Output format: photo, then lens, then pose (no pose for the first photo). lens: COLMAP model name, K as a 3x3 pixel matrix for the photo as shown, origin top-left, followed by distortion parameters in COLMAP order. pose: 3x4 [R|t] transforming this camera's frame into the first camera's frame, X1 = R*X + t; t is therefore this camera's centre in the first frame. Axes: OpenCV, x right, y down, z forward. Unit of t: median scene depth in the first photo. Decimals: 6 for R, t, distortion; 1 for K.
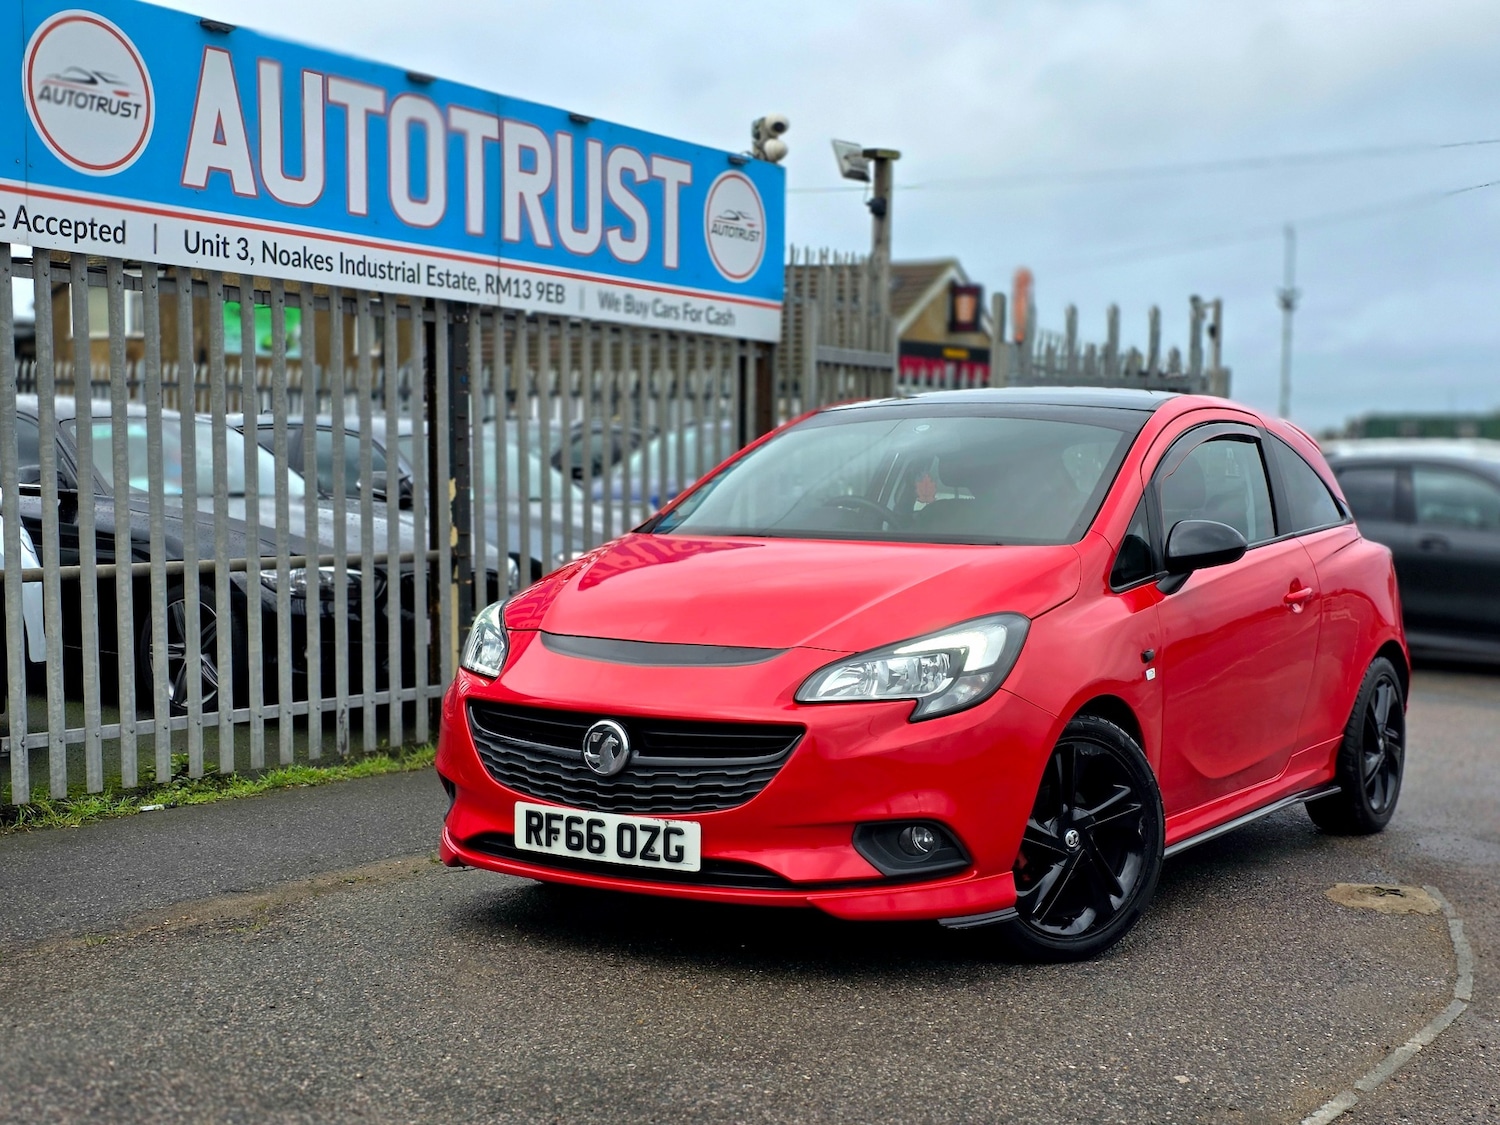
lens RADIAL K [[2193.4, 0, 842.4], [0, 2193.4, 625.1], [0, 0, 1]] dist [0.255762, -0.905581]
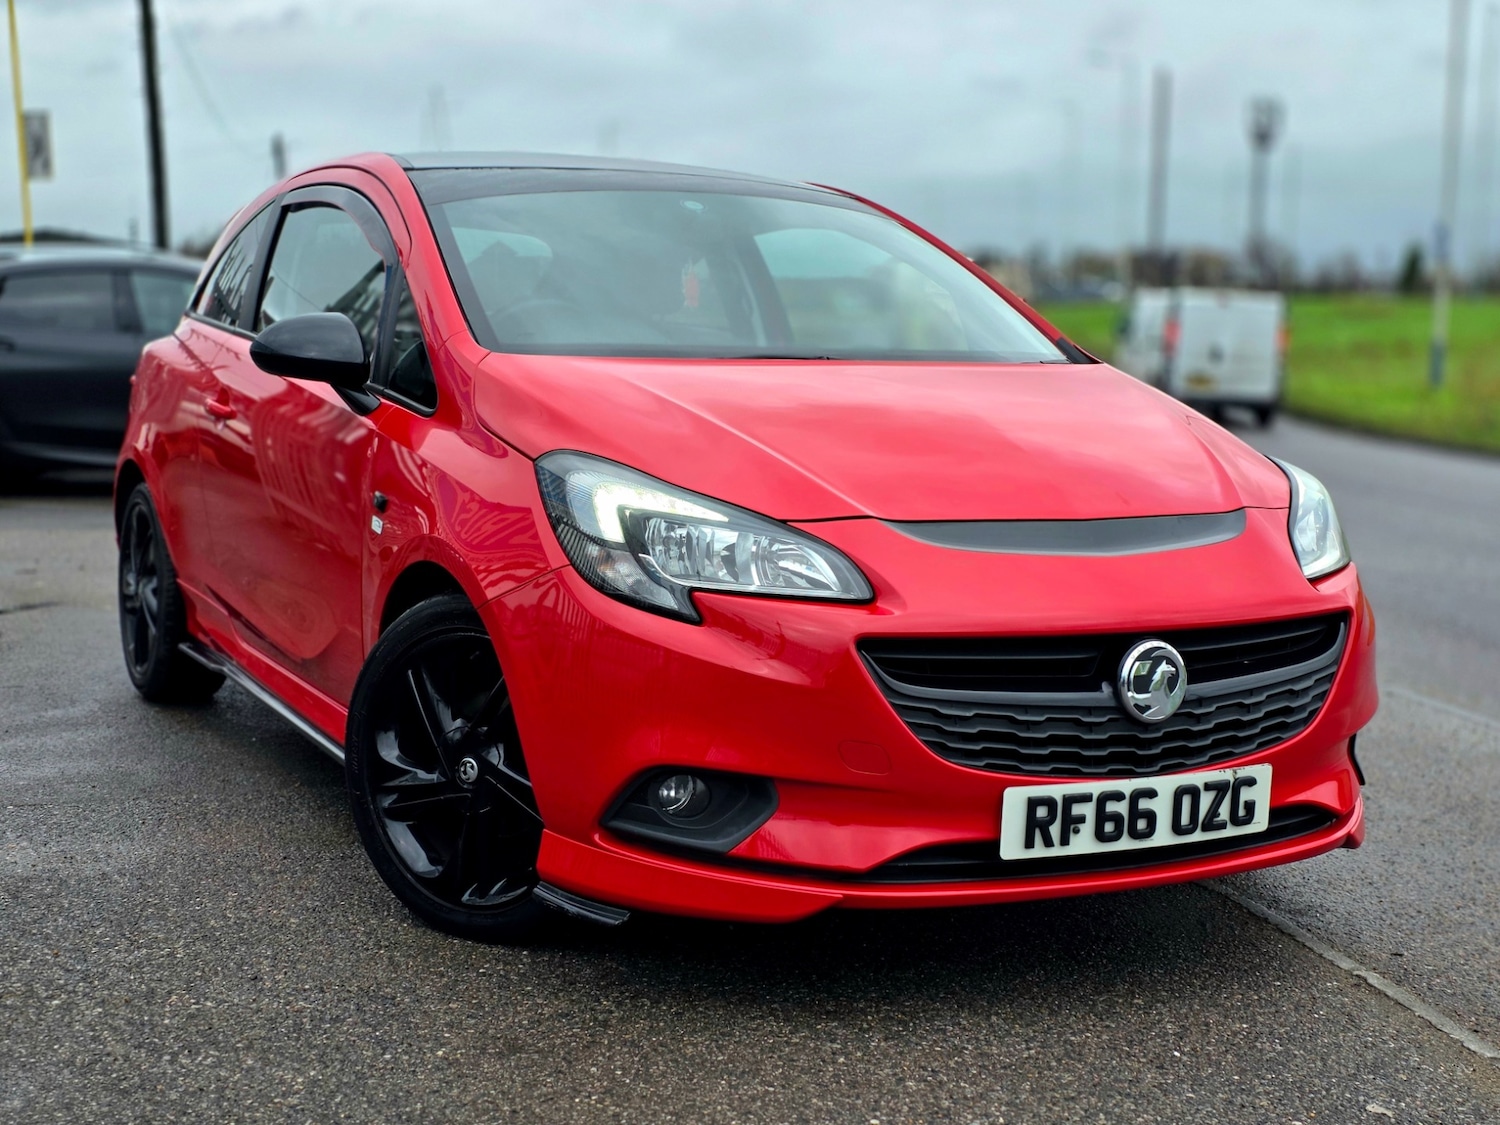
lens RADIAL K [[2121.1, 0, 750.0], [0, 2121.1, 562.5], [0, 0, 1]] dist [0.243562, -0.776134]
pose [[0.519459, -0.107644, 0.847688, -0.691087], [0.044856, 0.994101, 0.098749, -0.048317], [-0.853317, -0.013273, 0.521223, 0.731975]]
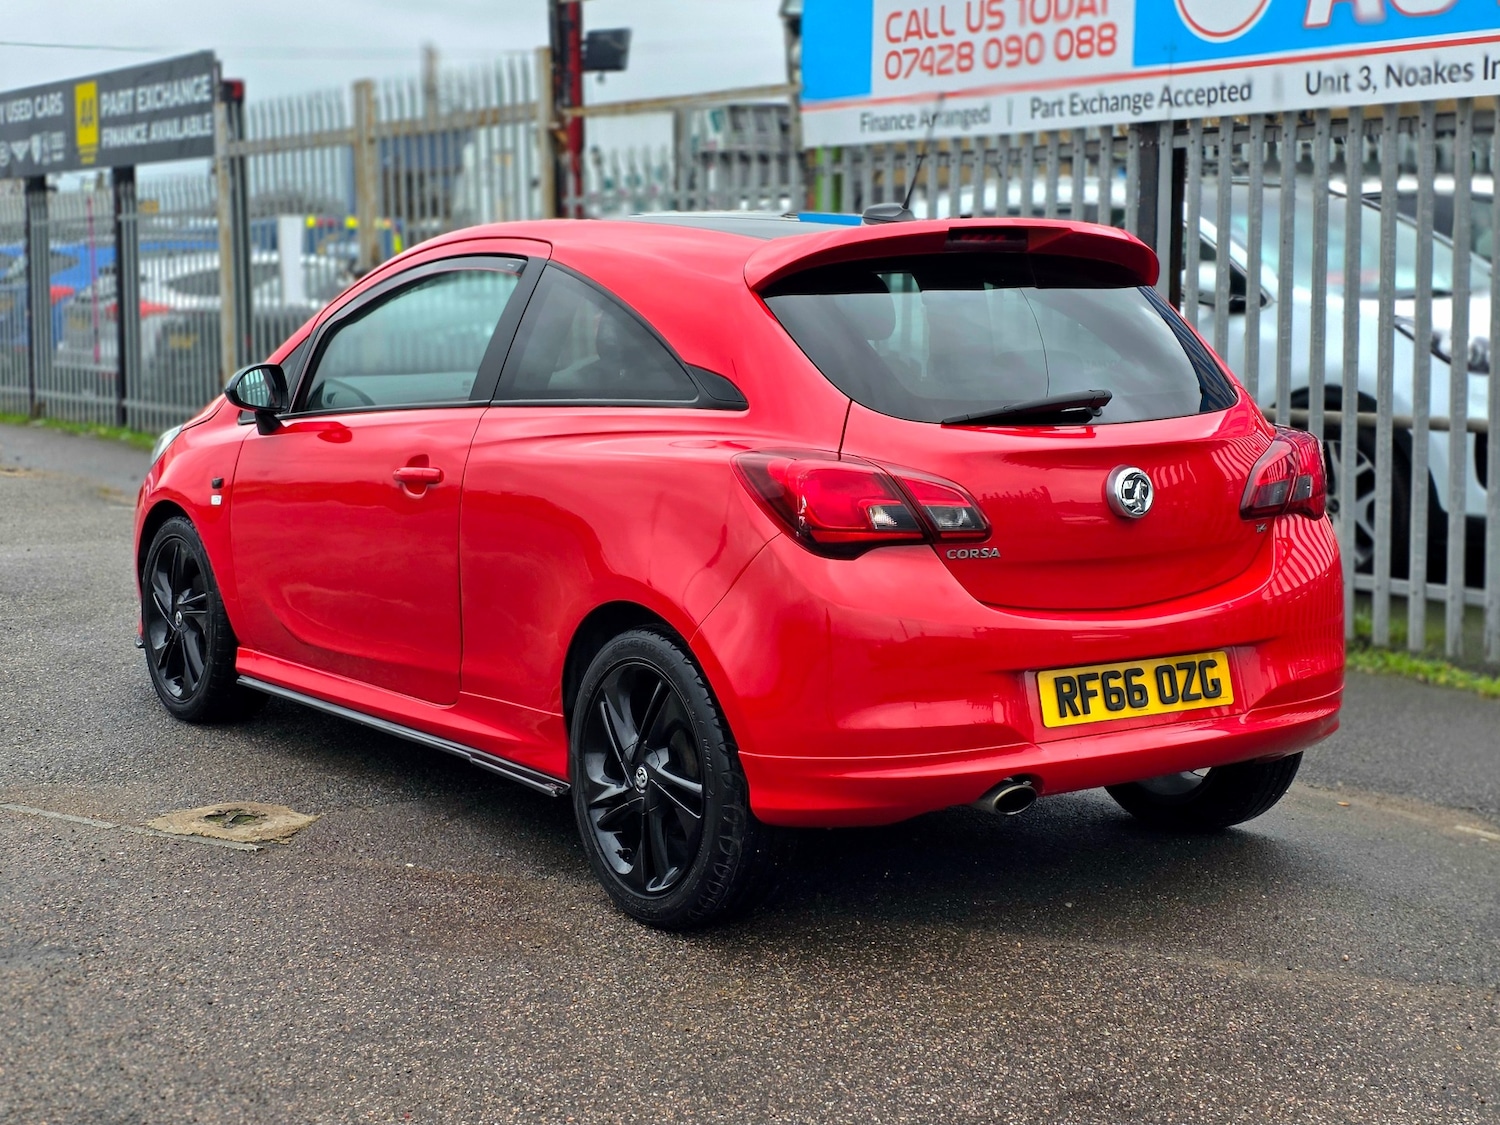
lens RADIAL K [[2121.1, 0, 750.0], [0, 2121.1, 562.5], [0, 0, 1]] dist [0.243562, -0.776134]
pose [[-0.455048, 0.080459, -0.886825, 1.022863], [-0.091976, 0.986336, 0.136682, -0.105134], [0.885704, 0.143764, -0.441430, 1.839409]]
